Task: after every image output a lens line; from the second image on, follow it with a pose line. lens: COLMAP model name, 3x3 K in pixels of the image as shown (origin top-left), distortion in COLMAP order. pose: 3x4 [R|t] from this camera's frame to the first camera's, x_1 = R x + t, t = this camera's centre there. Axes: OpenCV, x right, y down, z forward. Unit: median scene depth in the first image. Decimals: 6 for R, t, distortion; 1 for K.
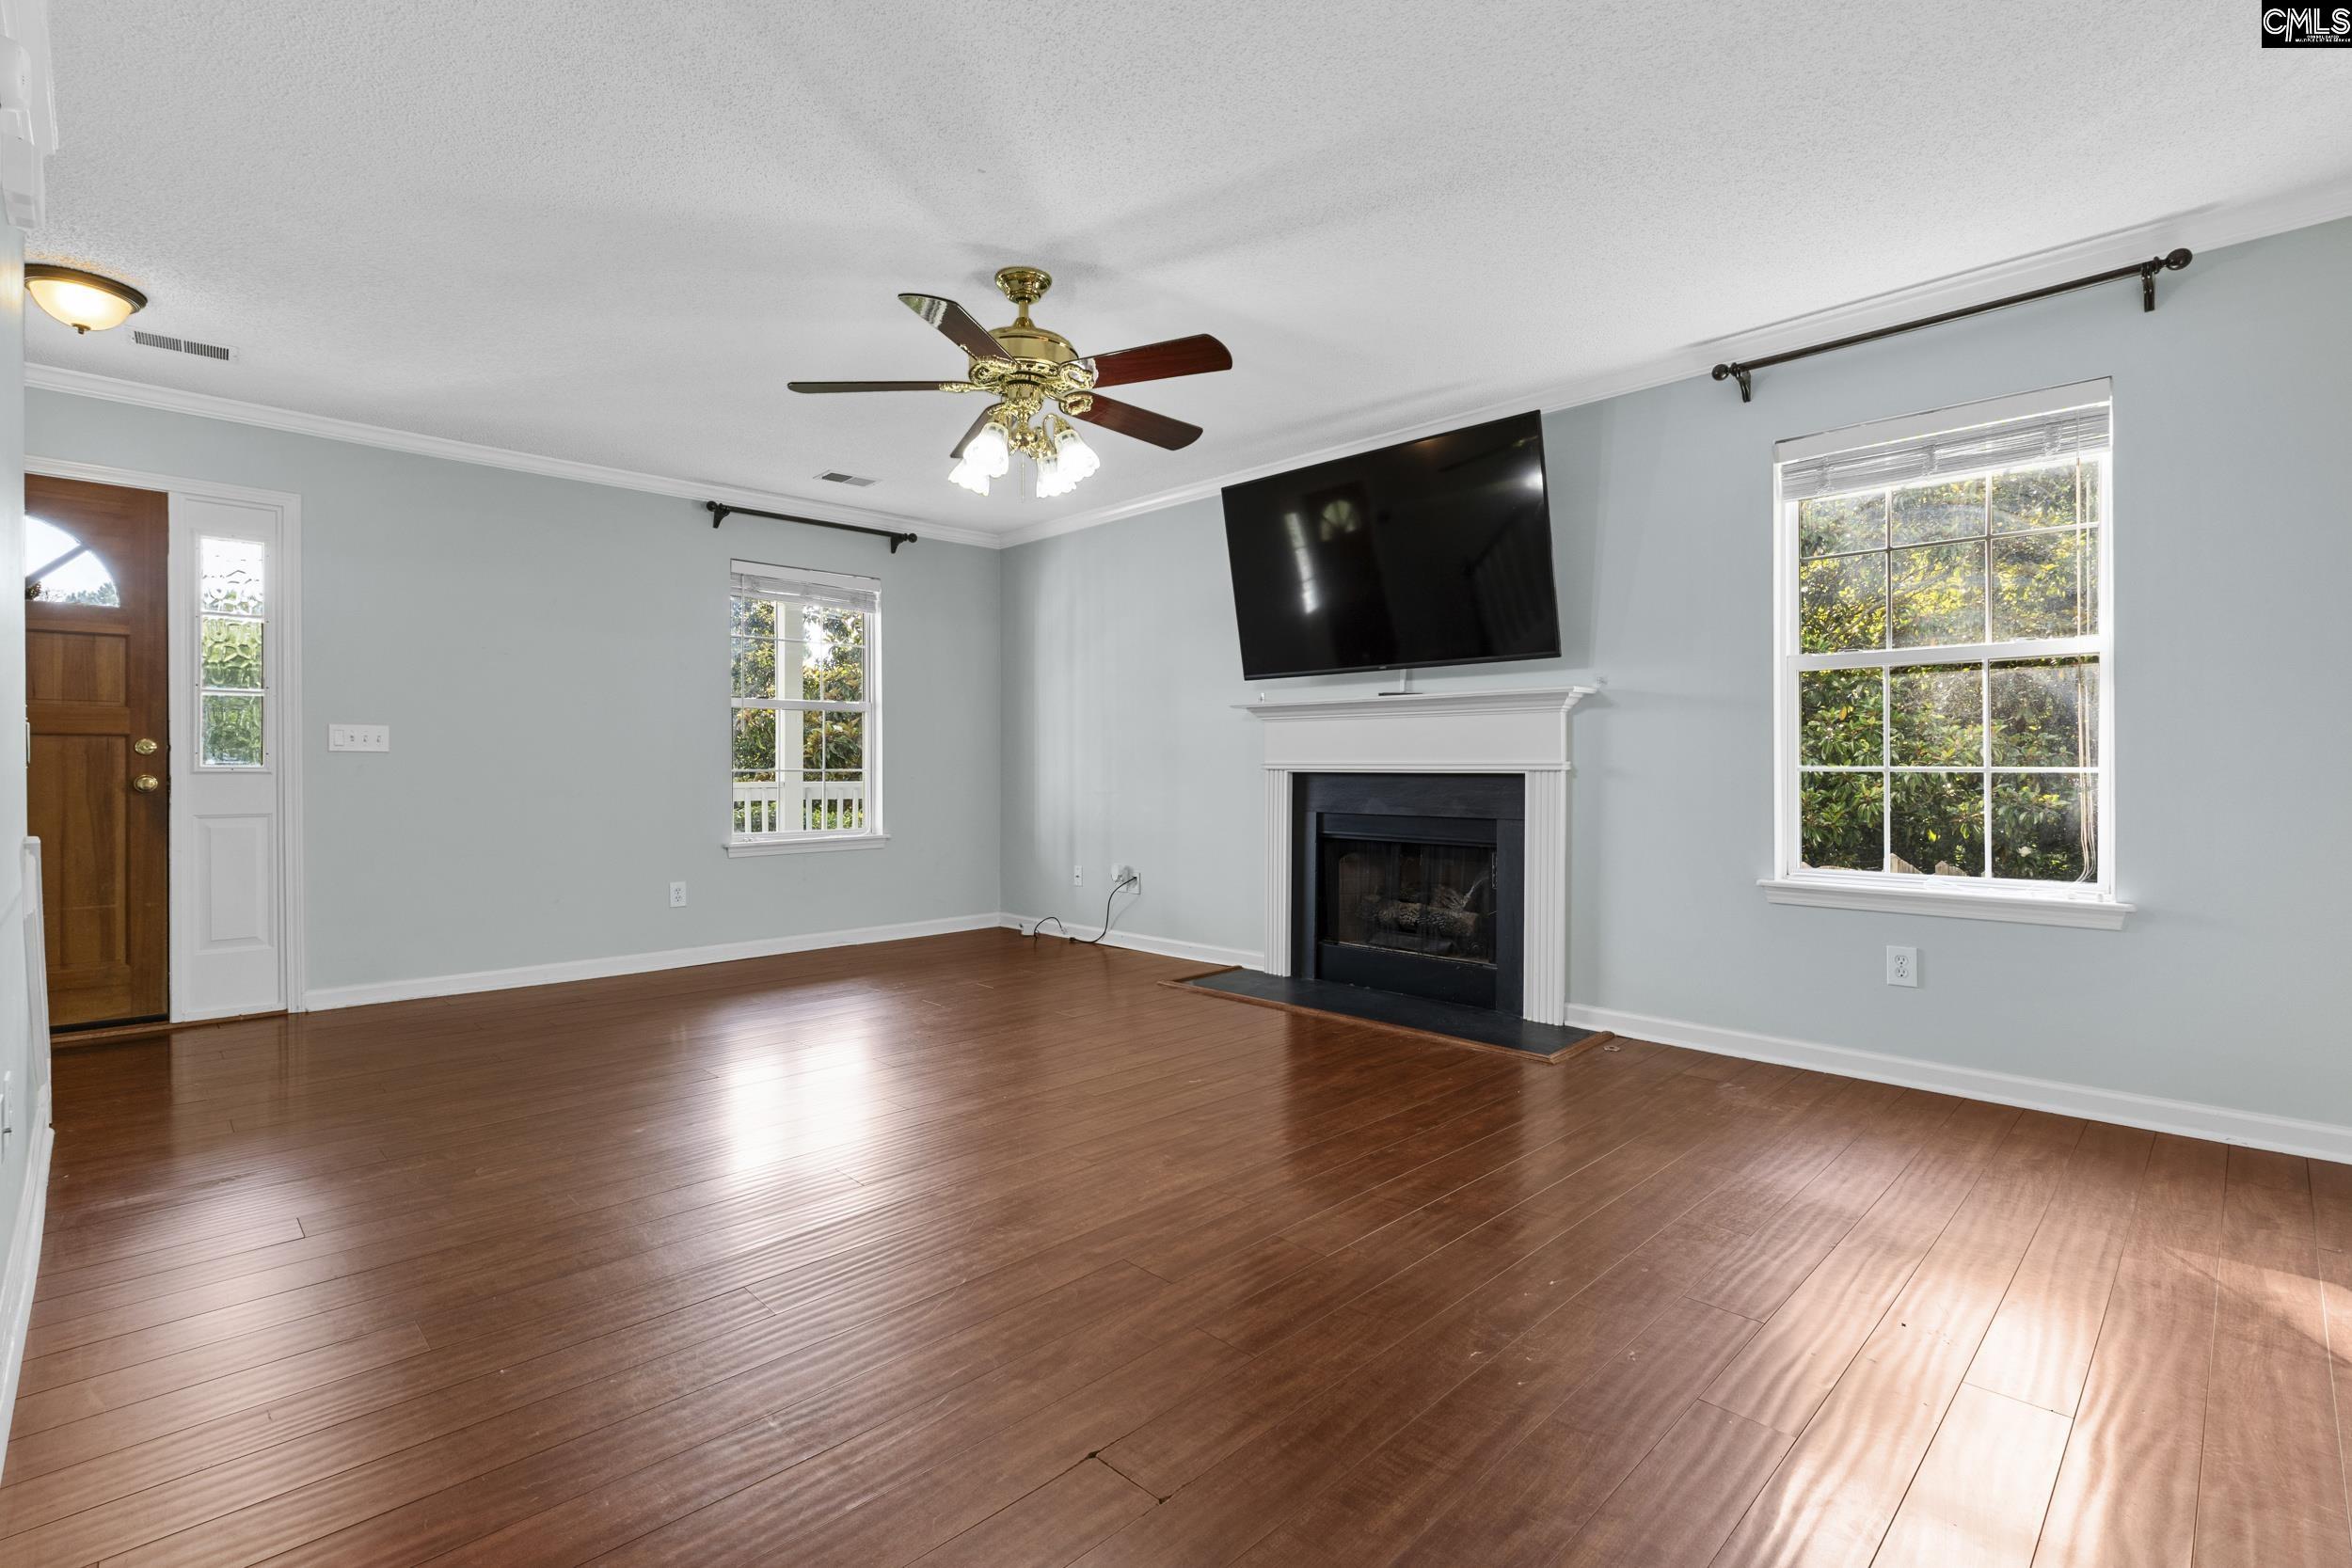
lens RADIAL K [[1081.2, 0, 1187.5], [0, 1081.2, 775.6], [0, 0, 1]] dist [-0.018450, 0.000558]
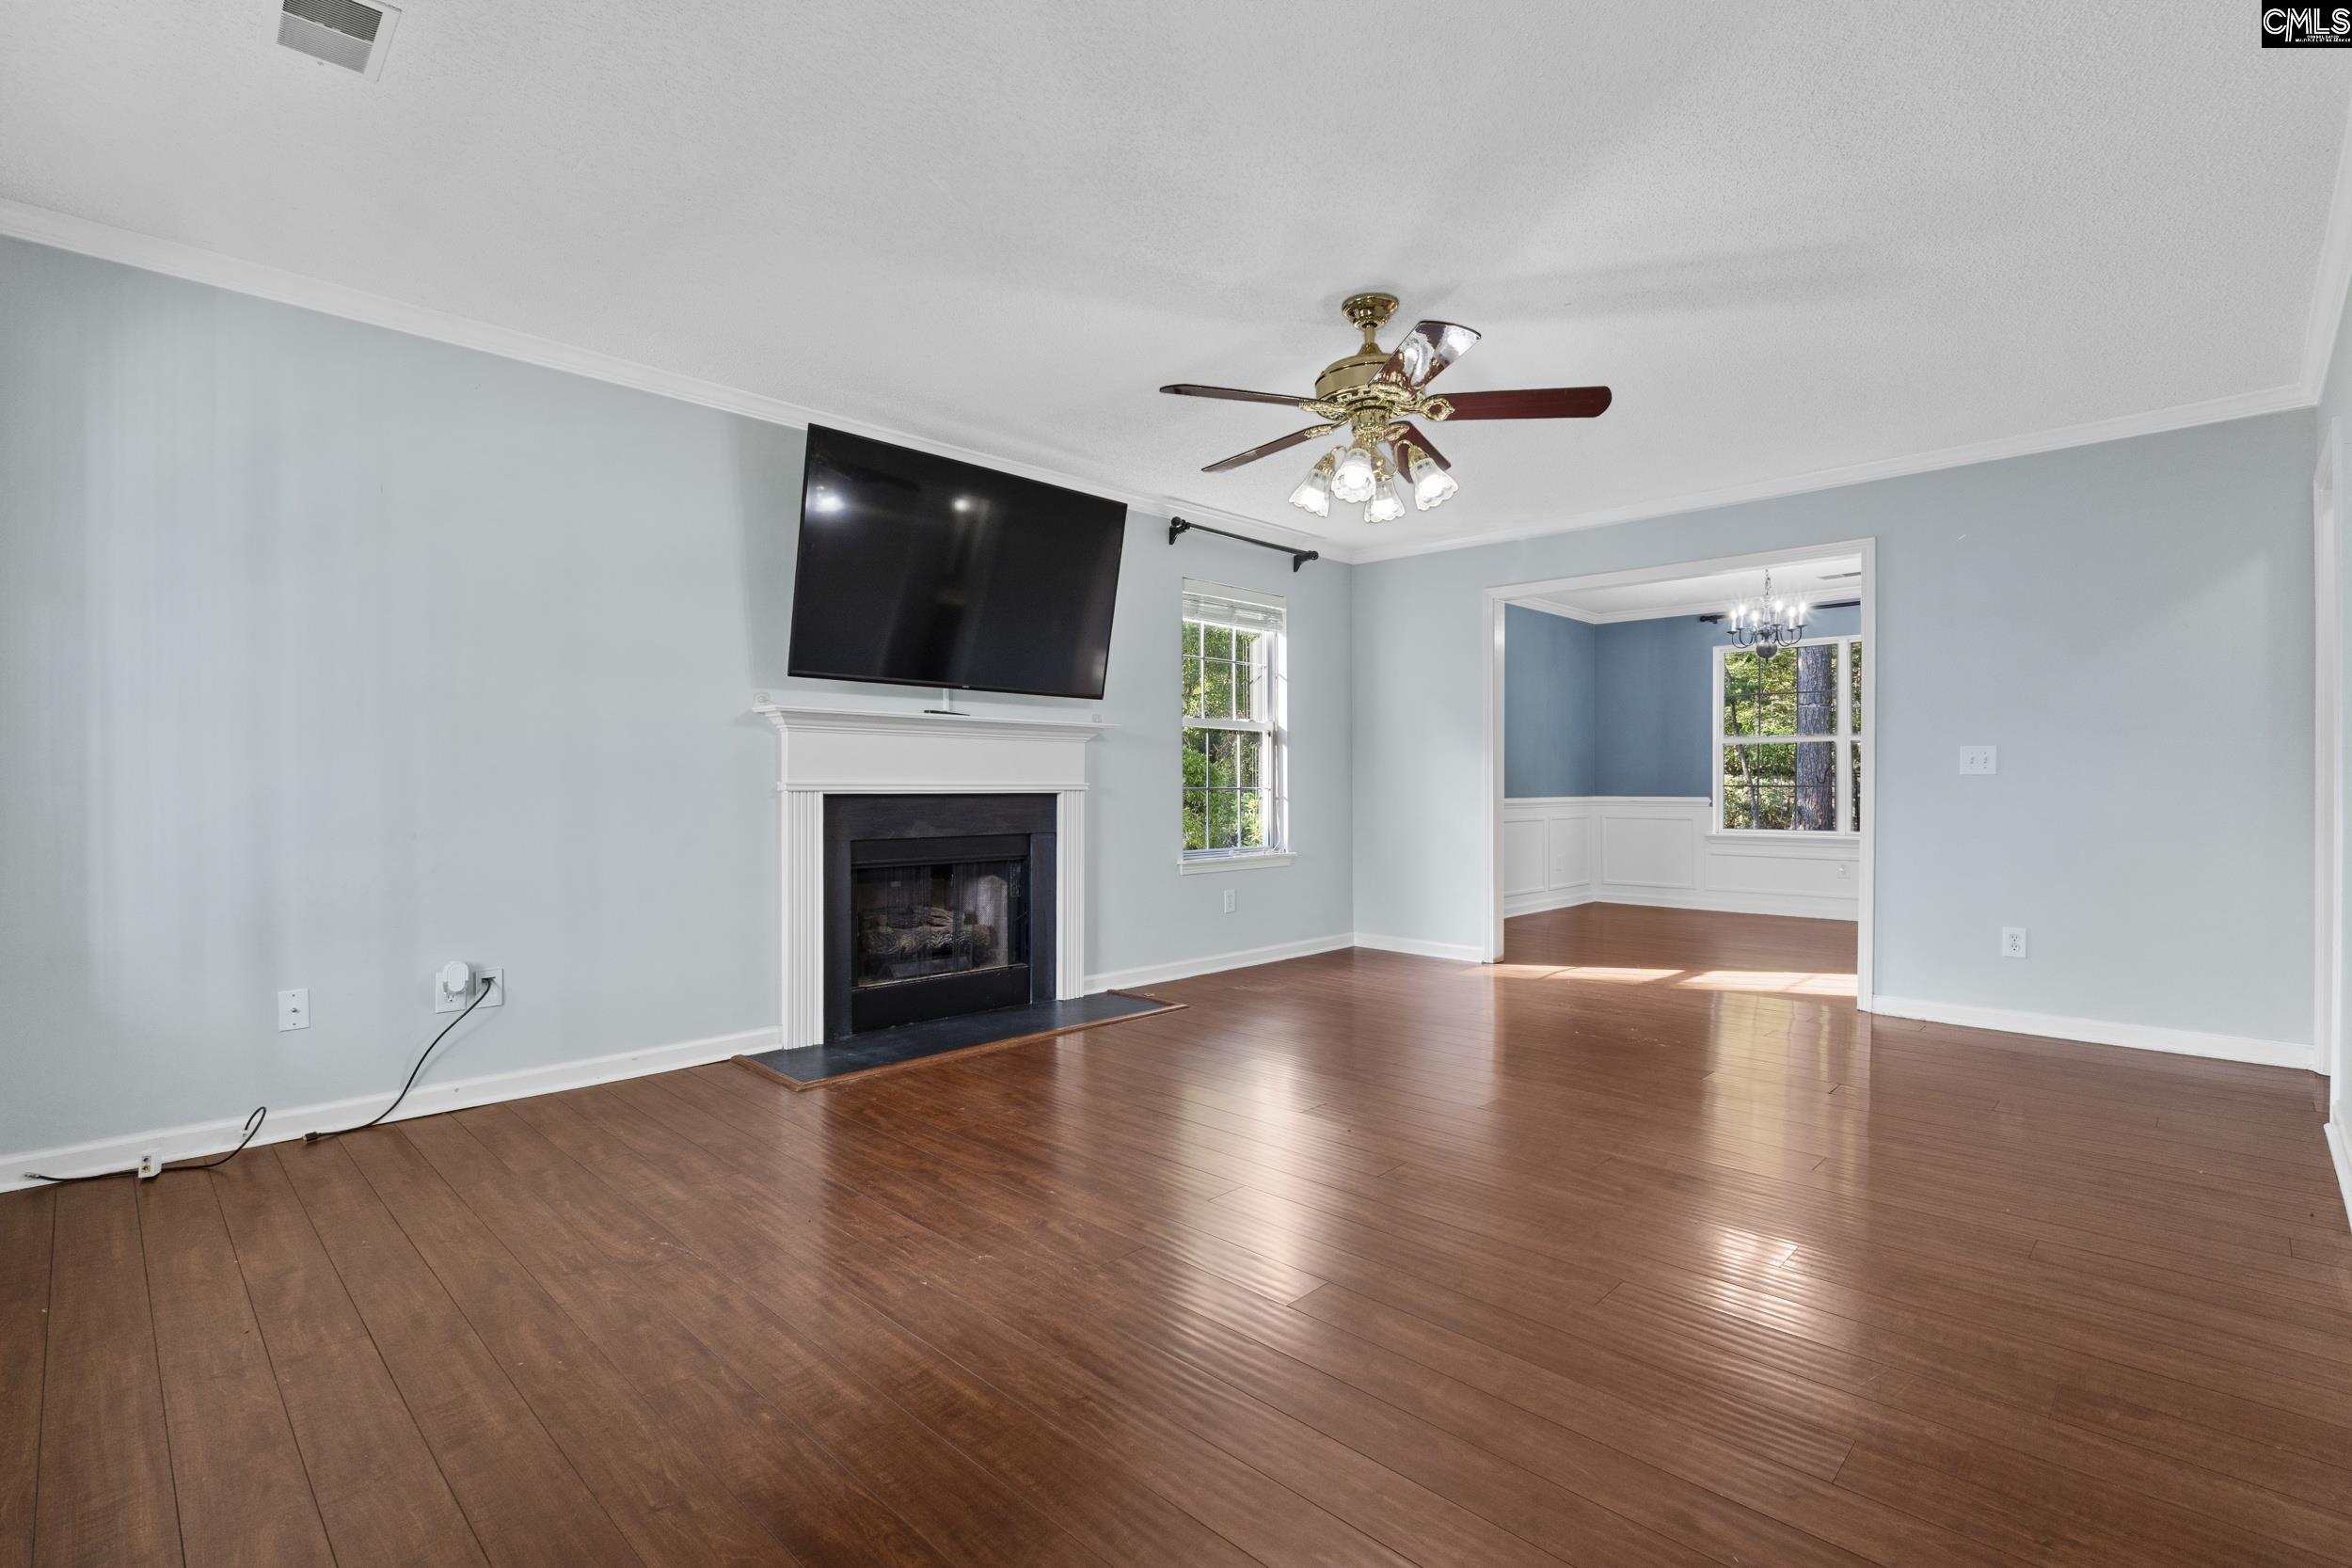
lens RADIAL K [[1081.2, 0, 1158.1], [0, 1081.2, 787.1], [0, 0, 1]] dist [-0.018450, 0.000558]
pose [[-0.003790, -0.000501, 0.999993, -0.903520], [0.007759, 0.999970, 0.000530, -0.008517], [-0.999963, 0.007761, -0.003786, 0.932209]]
